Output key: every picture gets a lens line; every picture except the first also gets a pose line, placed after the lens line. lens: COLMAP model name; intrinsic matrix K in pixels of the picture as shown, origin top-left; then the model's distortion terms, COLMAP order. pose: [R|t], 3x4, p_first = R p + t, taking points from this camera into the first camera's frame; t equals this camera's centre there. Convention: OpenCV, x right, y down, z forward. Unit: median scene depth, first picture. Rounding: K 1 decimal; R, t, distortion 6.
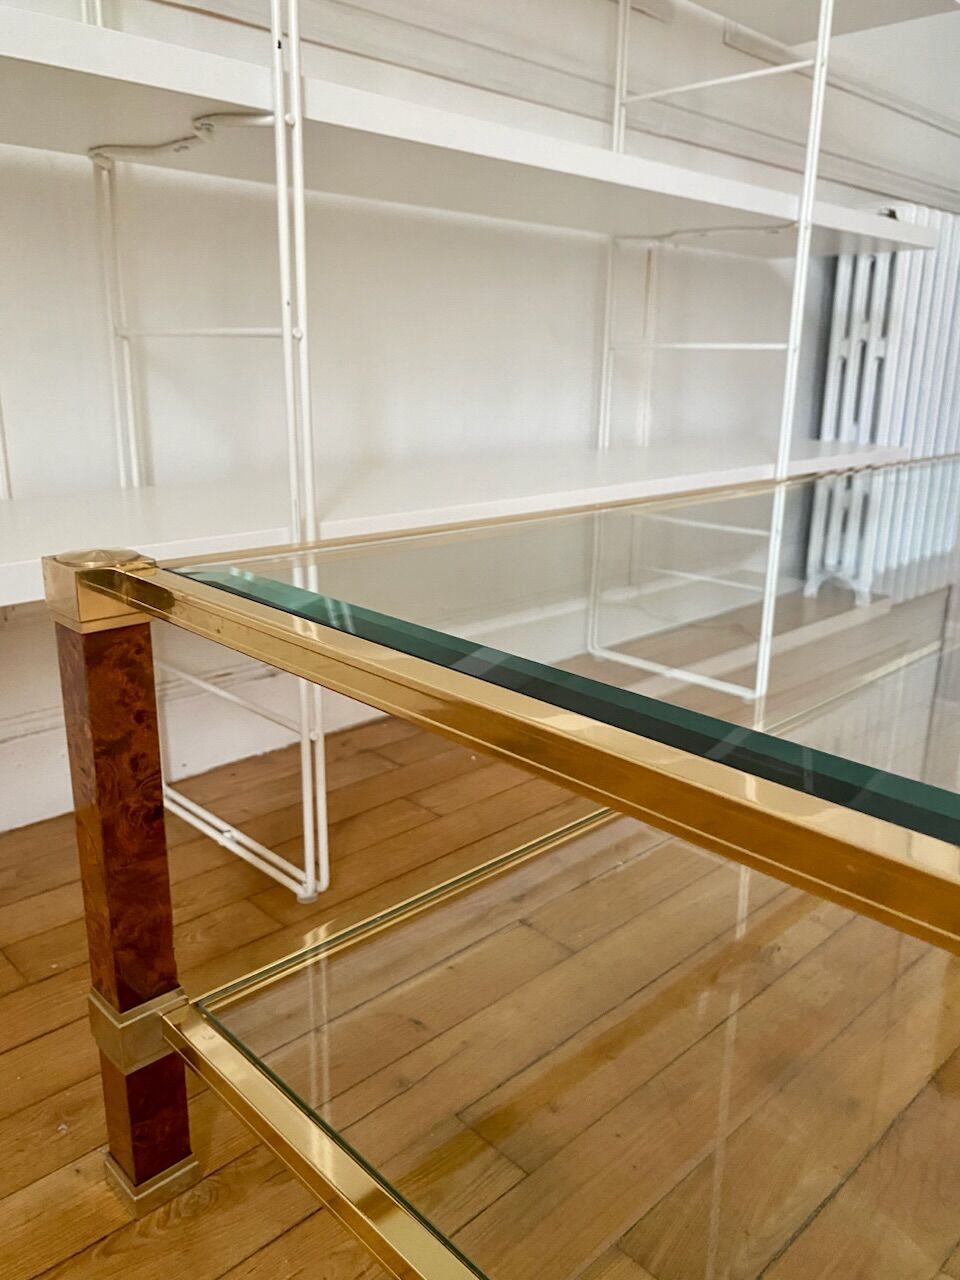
lens RADIAL K [[976.2, 0, 487.1], [0, 976.2, 631.1], [0, 0, 1]] dist [0.021313, -0.025541]
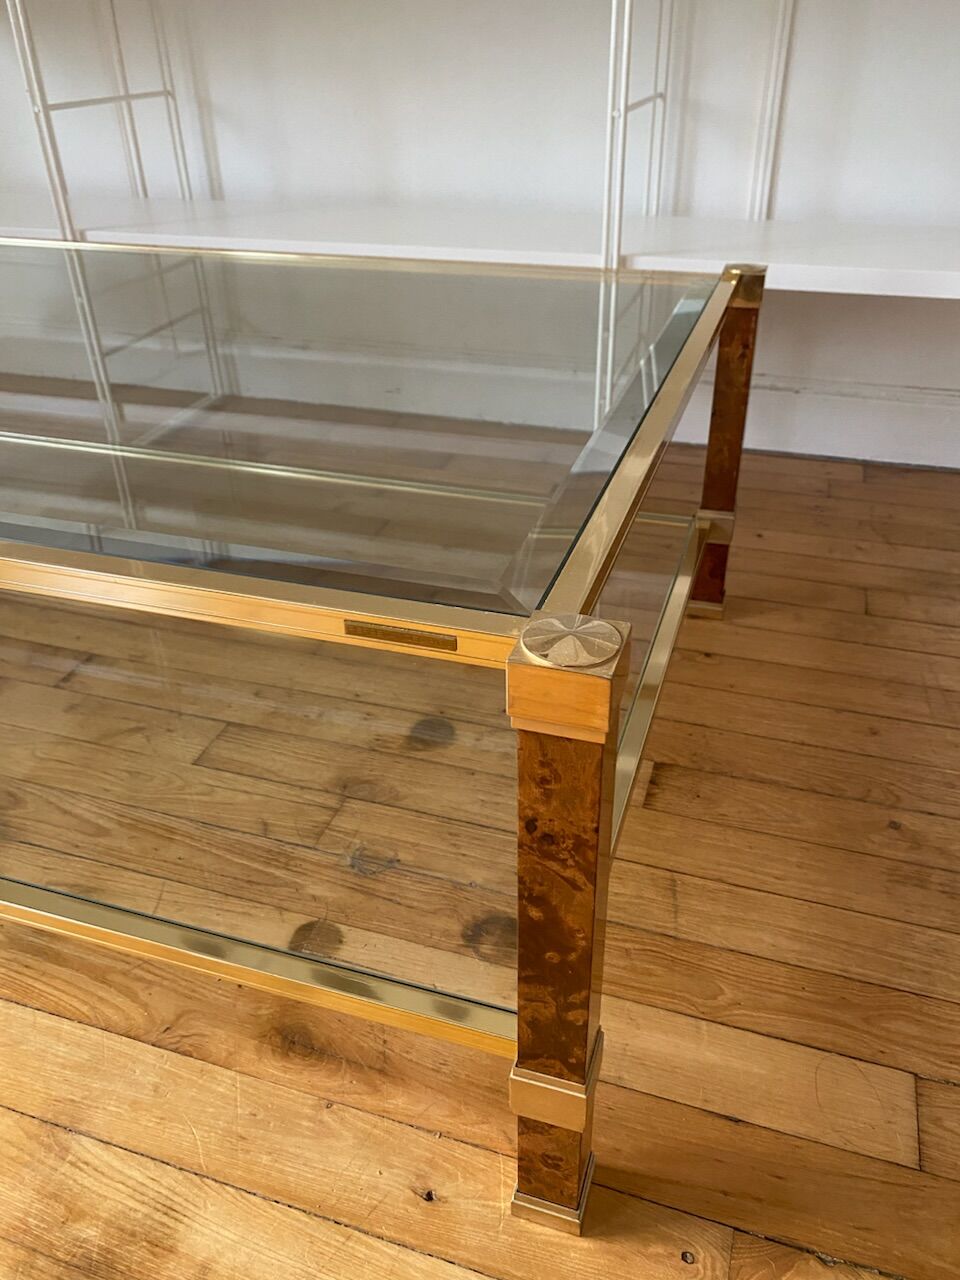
lens RADIAL K [[976.2, 0, 491.3], [0, 976.2, 631.4], [0, 0, 1]] dist [0.021313, -0.025541]
pose [[0.468843, 0.447024, -0.761811, 1.986793], [-0.216870, 0.894336, 0.391319, -0.348966], [0.856244, -0.018253, 0.516249, 0.820227]]
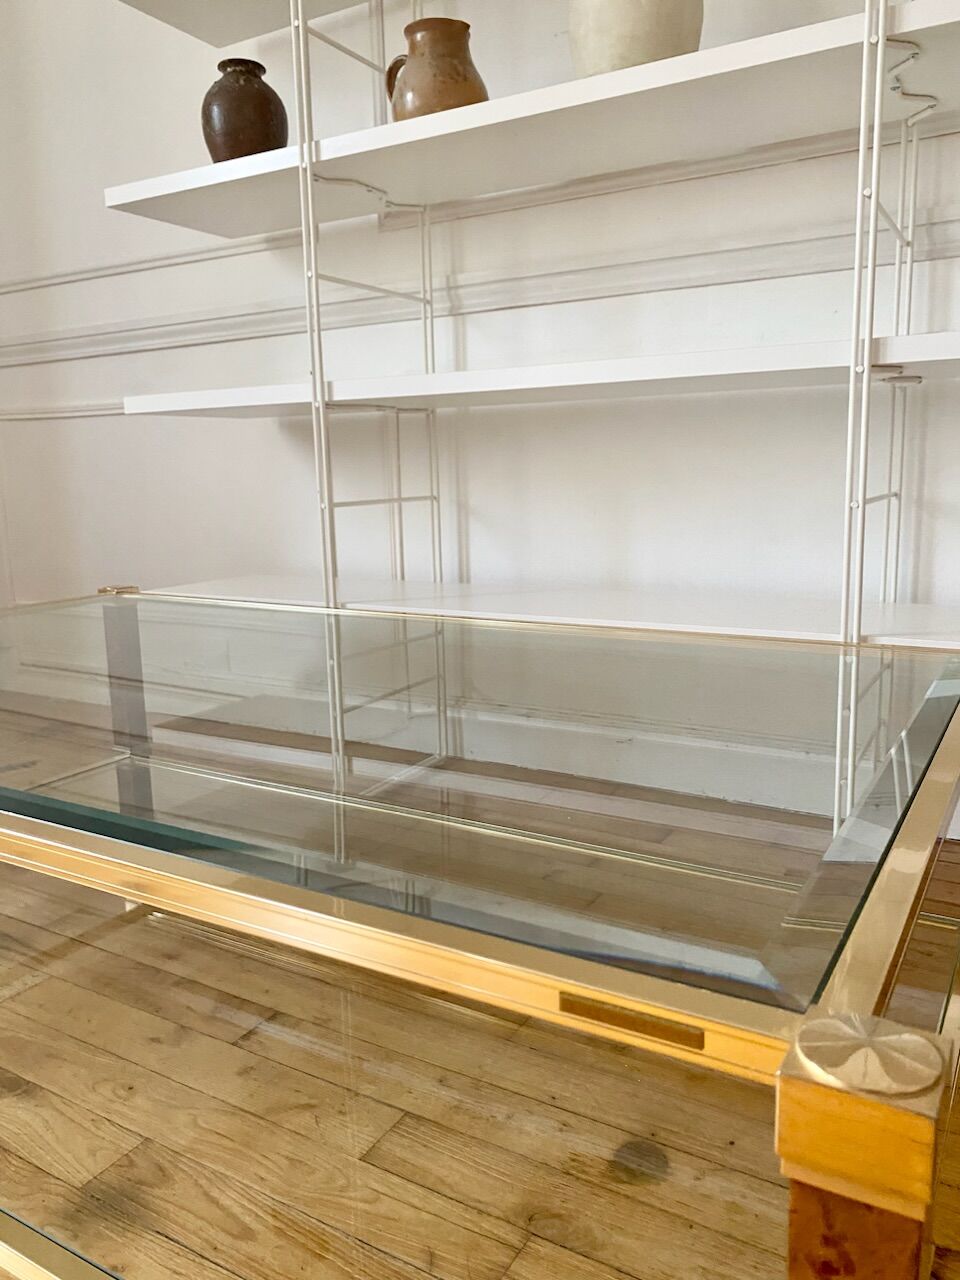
lens RADIAL K [[976.2, 0, 491.3], [0, 976.2, 633.2], [0, 0, 1]] dist [0.021313, -0.025541]
pose [[0.262654, 0.141013, -0.954530, 1.915651], [-0.233584, 0.969131, 0.078896, -0.304920], [0.936190, 0.202240, 0.287485, 0.844693]]
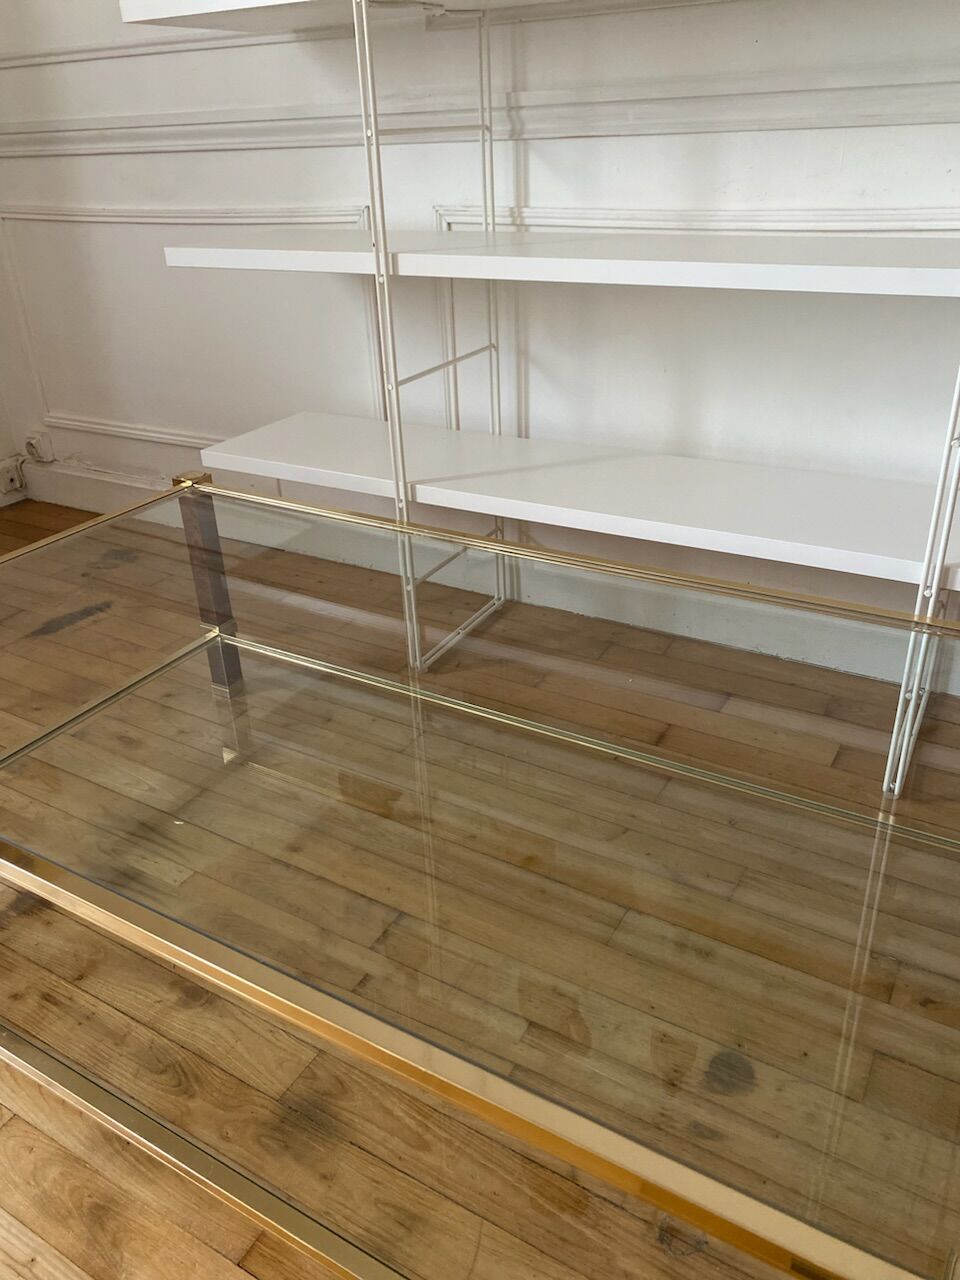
lens RADIAL K [[976.2, 0, 482.9], [0, 976.2, 633.3], [0, 0, 1]] dist [0.021313, -0.025541]
pose [[0.257919, 0.417392, -0.871356, 1.825493], [-0.220555, 0.903492, 0.367502, -0.645998], [0.940656, 0.097397, 0.325085, 0.623227]]
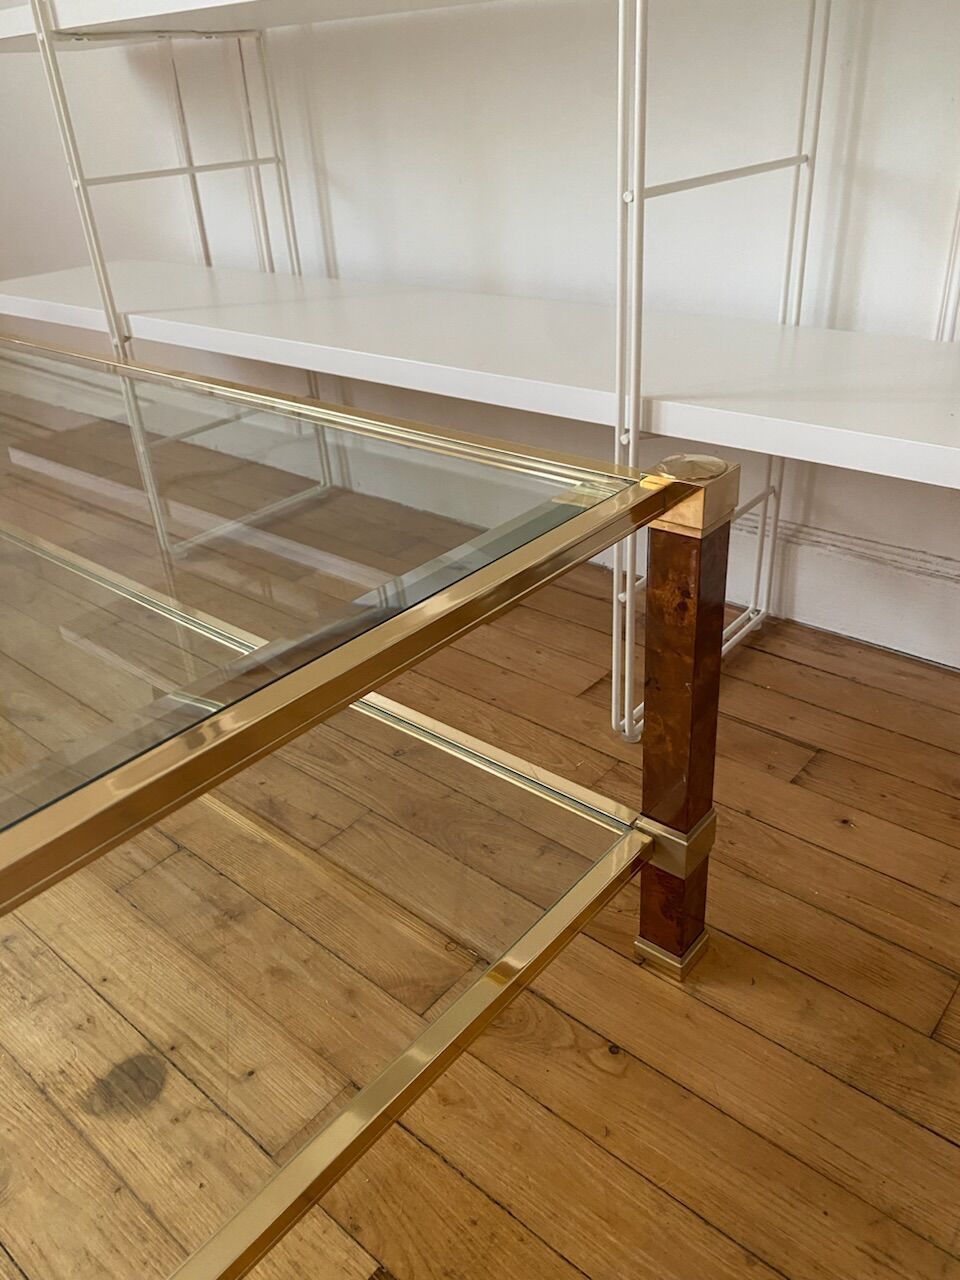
lens RADIAL K [[976.2, 0, 494.0], [0, 976.2, 630.4], [0, 0, 1]] dist [0.021313, -0.025541]
pose [[0.101199, 0.465265, -0.879368, 1.645515], [-0.216994, 0.872947, 0.436895, -0.535490], [0.970913, 0.146604, 0.189301, 1.526542]]
